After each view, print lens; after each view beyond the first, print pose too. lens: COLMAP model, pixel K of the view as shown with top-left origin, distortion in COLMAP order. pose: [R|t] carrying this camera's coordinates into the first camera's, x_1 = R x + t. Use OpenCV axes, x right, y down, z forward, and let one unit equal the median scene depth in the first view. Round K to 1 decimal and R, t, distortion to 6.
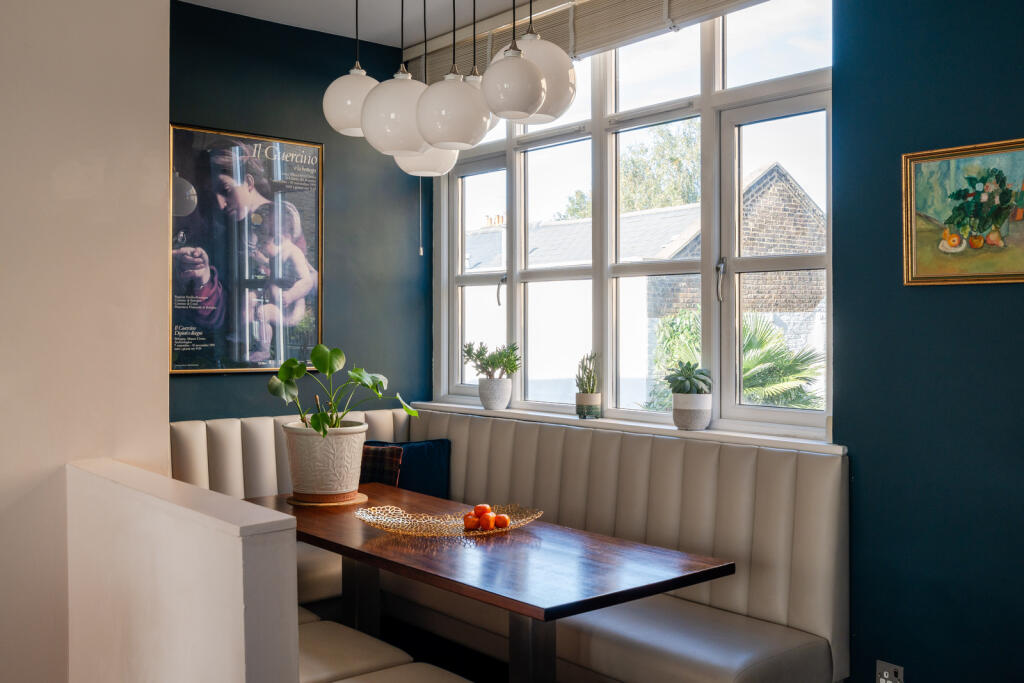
lens RADIAL K [[1011.1, 0, 511.6], [0, 1011.1, 340.1], [0, 0, 1]] dist [-0.000380, 0.000000]
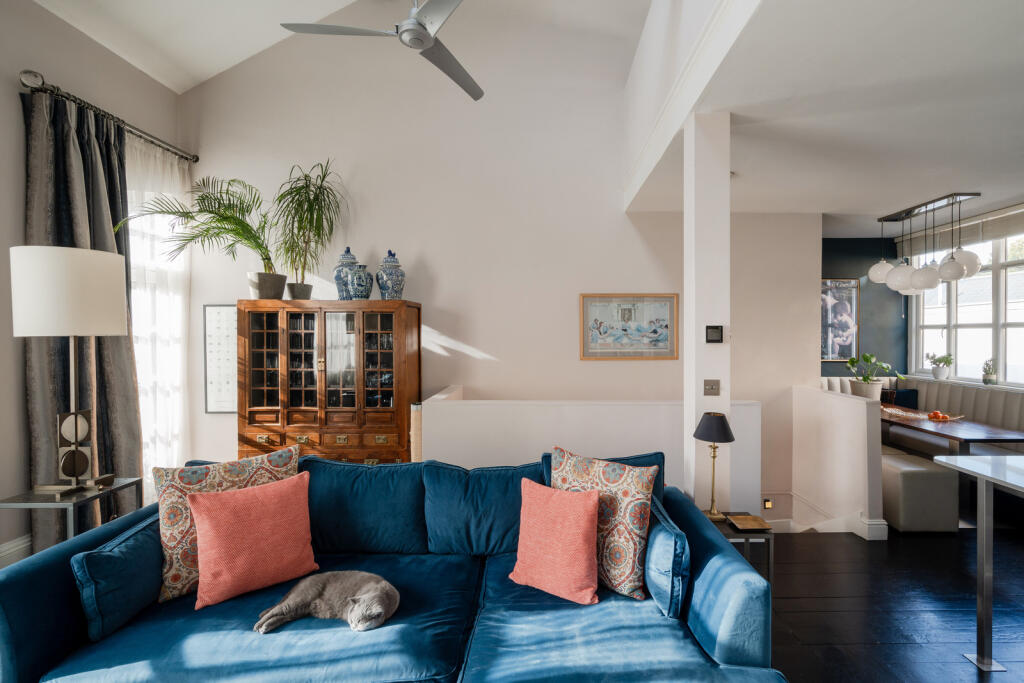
lens RADIAL K [[474.0, 0, 549.8], [0, 474.0, 341.7], [0, 0, 1]] dist [-0.001300, 0.000517]
pose [[0.768426, 0.006508, -0.639906, -0.009775], [-0.004975, 0.999979, 0.004196, -0.027157], [0.639920, -0.000041, 0.768442, -0.577250]]
